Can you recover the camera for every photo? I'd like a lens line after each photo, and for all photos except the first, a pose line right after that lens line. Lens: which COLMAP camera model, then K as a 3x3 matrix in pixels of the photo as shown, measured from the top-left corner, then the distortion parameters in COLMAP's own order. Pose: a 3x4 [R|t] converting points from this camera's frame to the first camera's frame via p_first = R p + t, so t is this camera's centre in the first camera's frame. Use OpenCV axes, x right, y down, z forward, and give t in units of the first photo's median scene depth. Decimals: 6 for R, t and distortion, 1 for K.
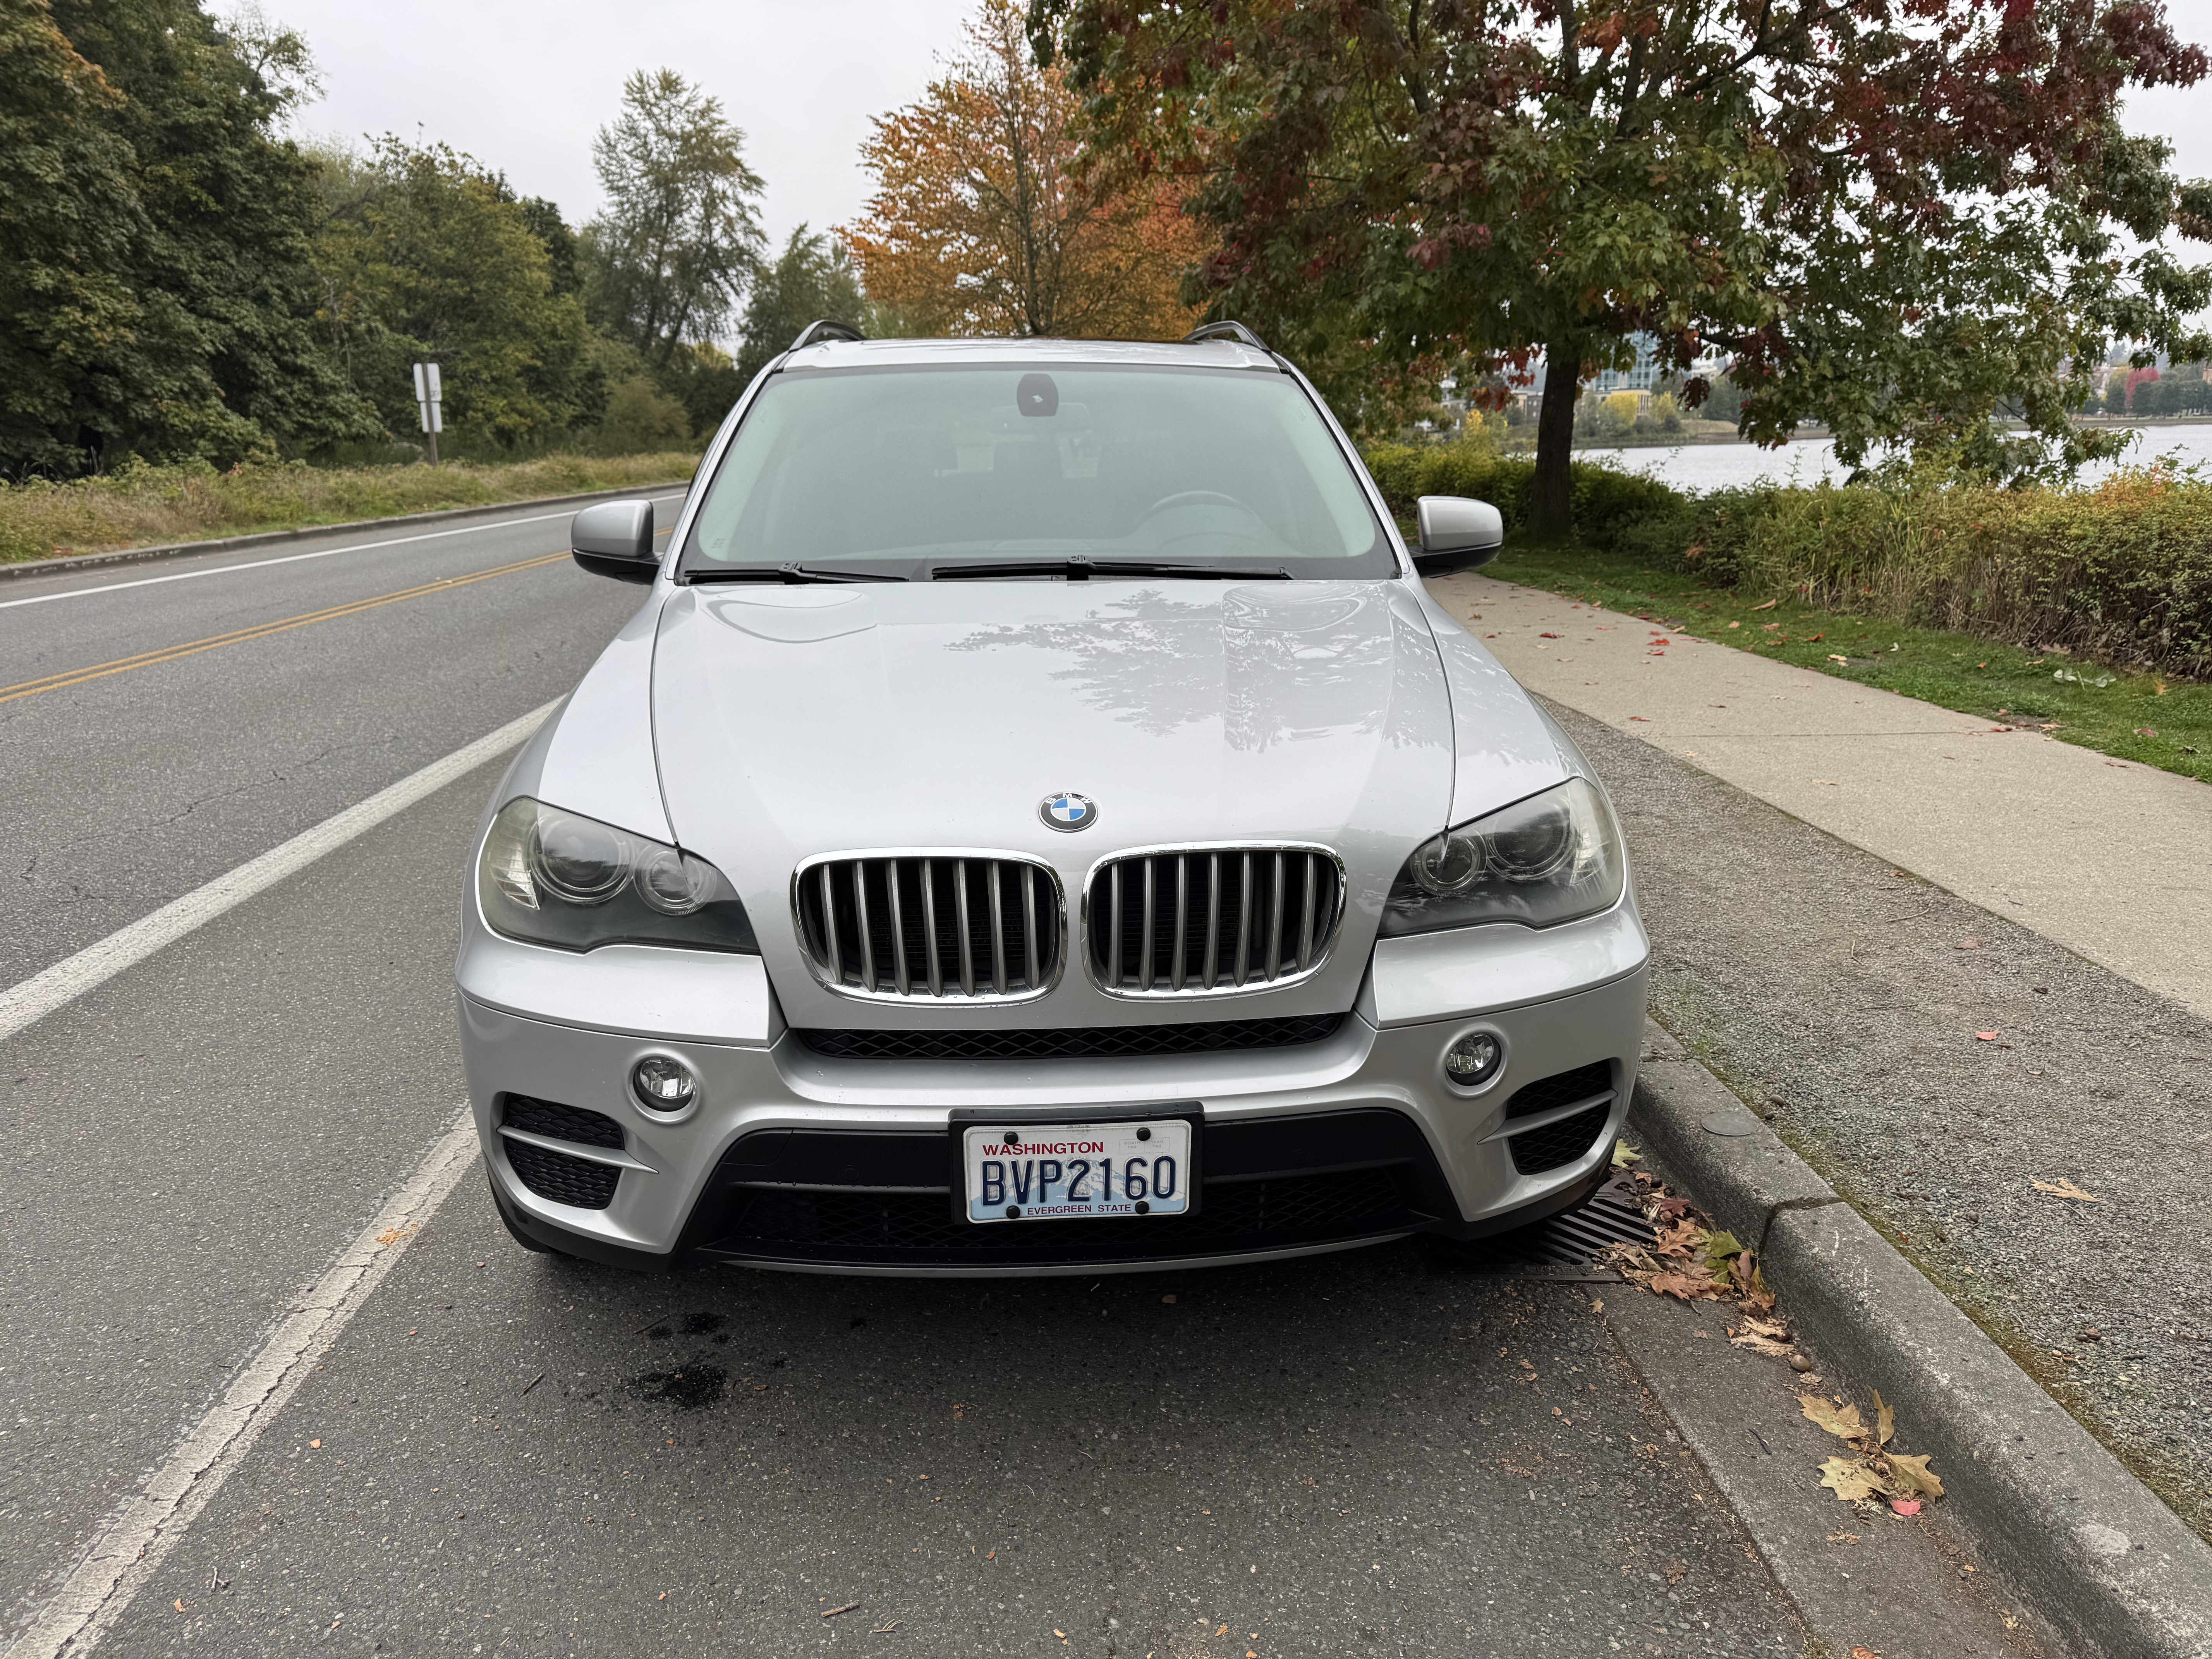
lens RADIAL K [[1551.0, 0, 1109.9], [0, 1551.0, 841.5], [0, 0, 1]] dist [0.008931, -0.009575]
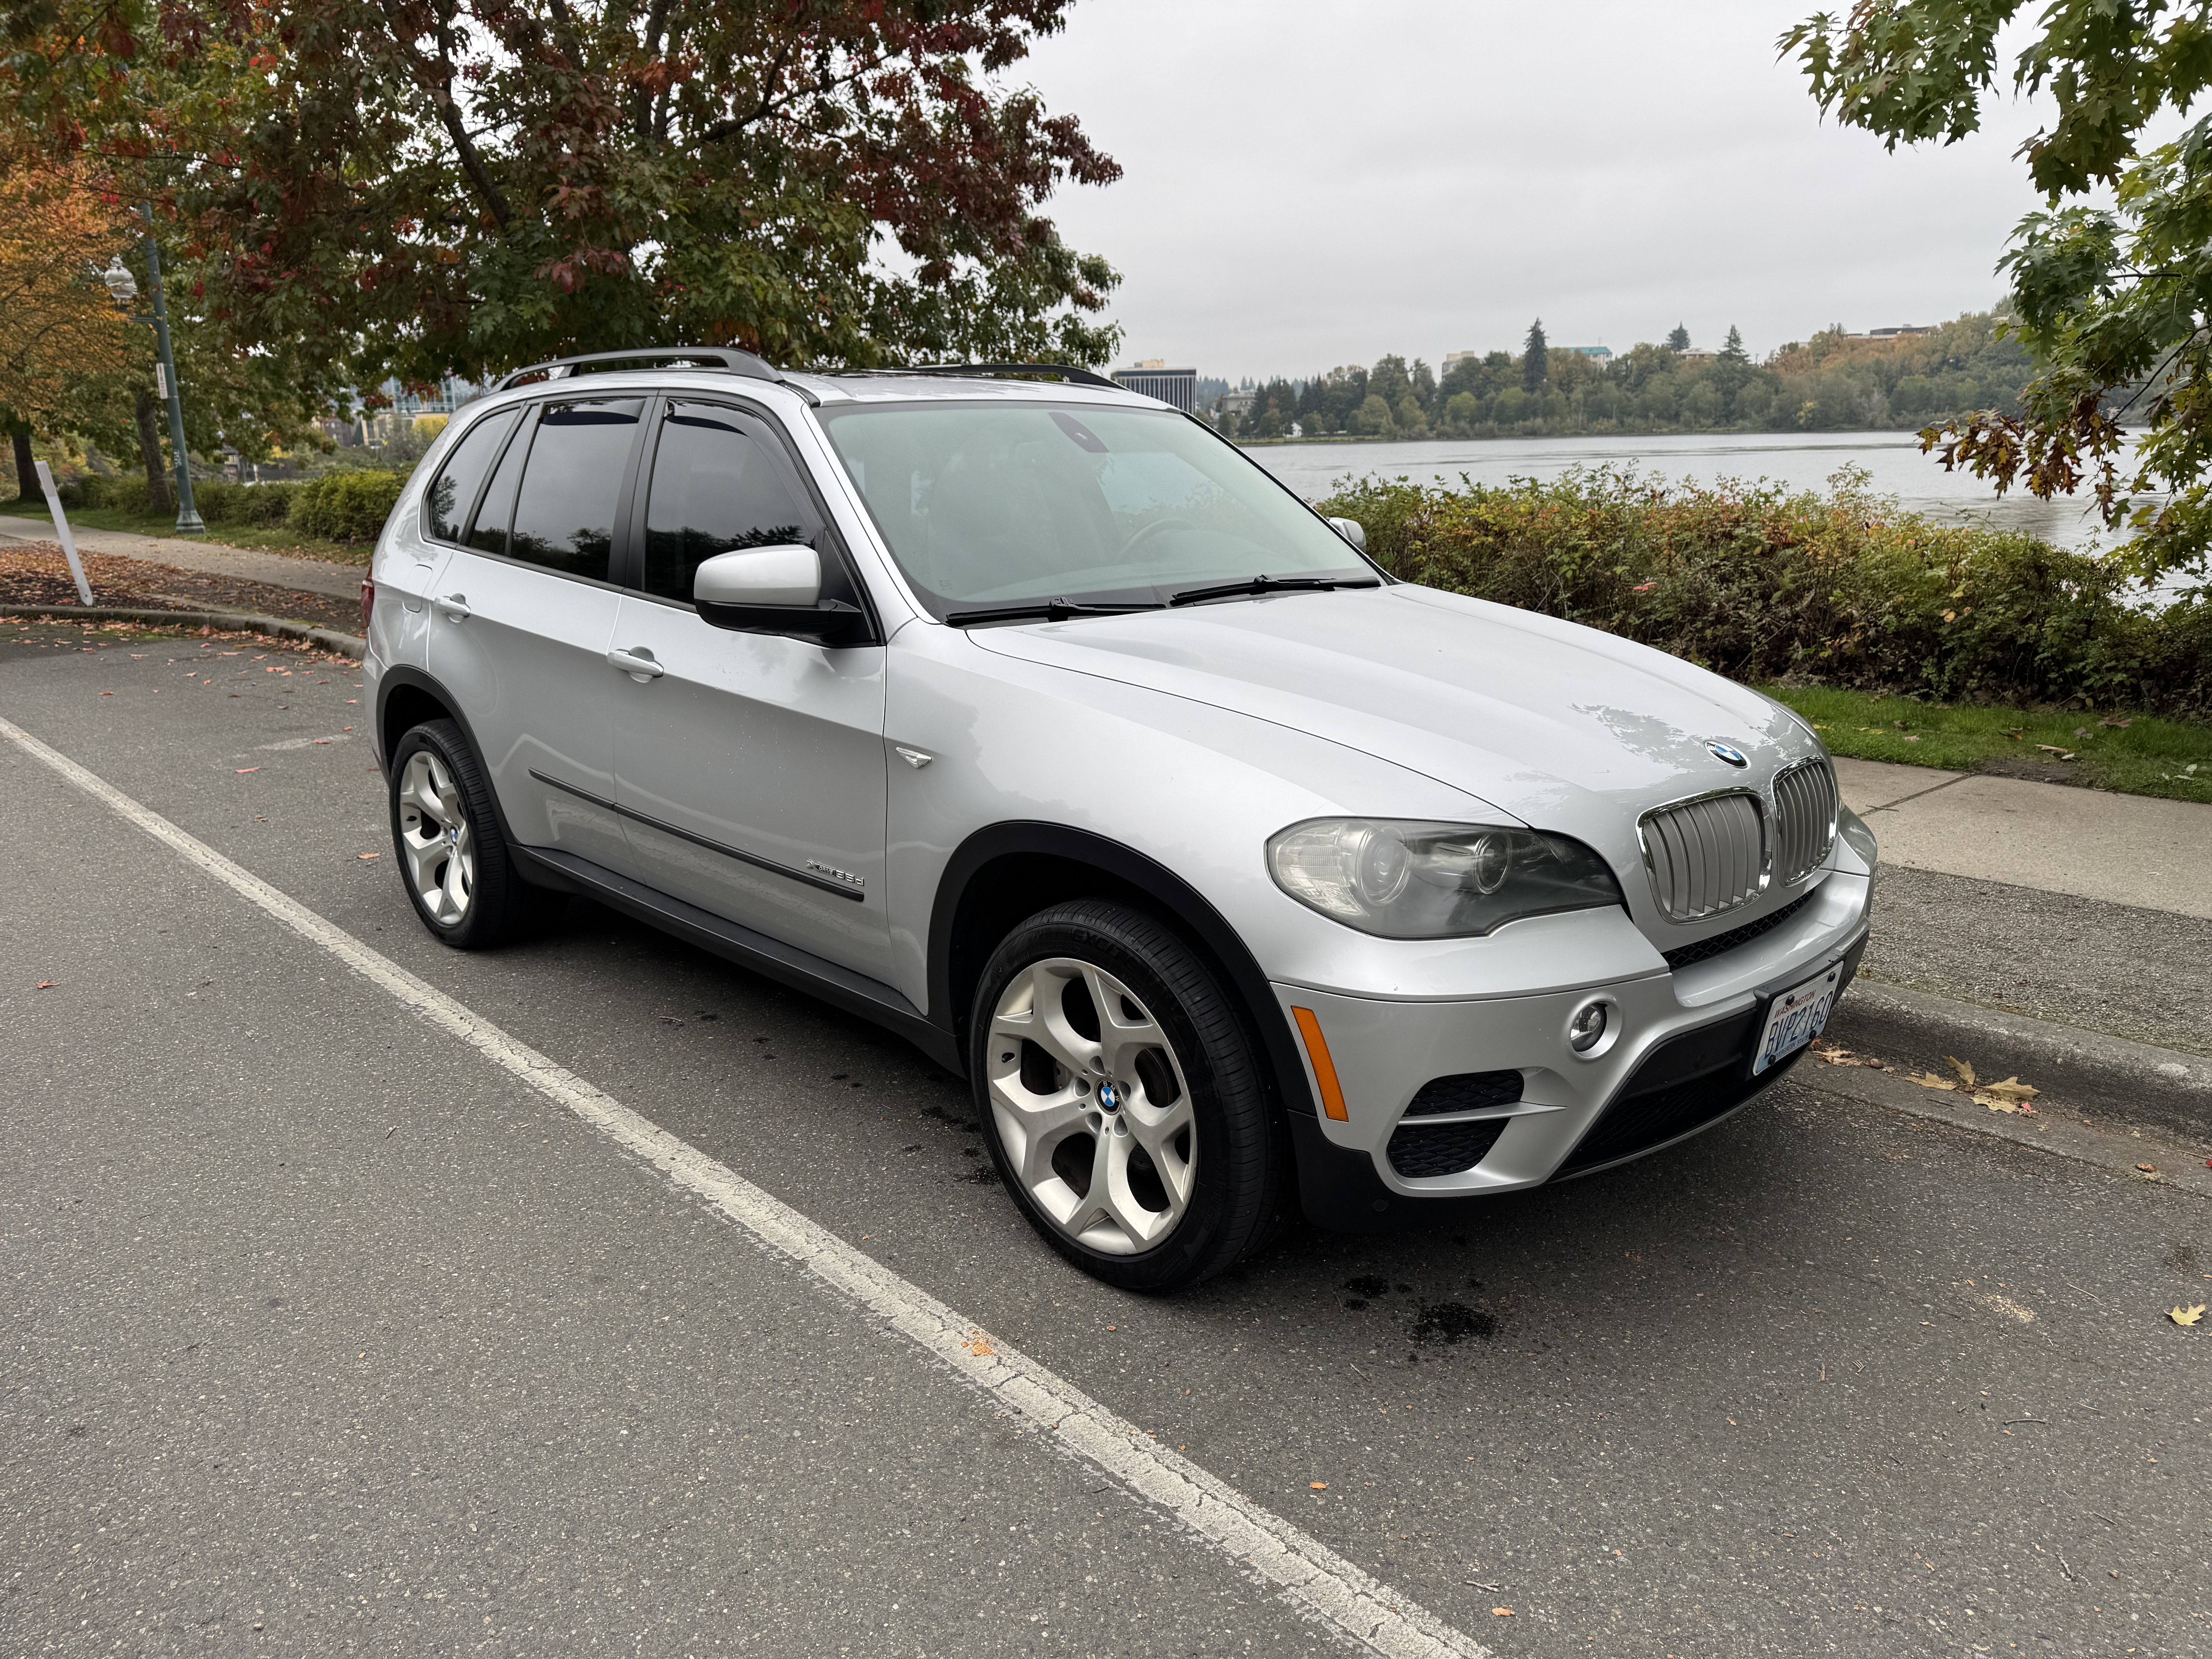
lens RADIAL K [[1515.5, 0, 1105.4], [0, 1515.5, 897.8], [0, 0, 1]] dist [0.004357, -0.001461]
pose [[0.769754, -0.178111, 0.612989, -0.193190], [0.163447, 0.983266, 0.080452, -0.014390], [-0.617061, 0.038263, 0.785985, 0.049084]]
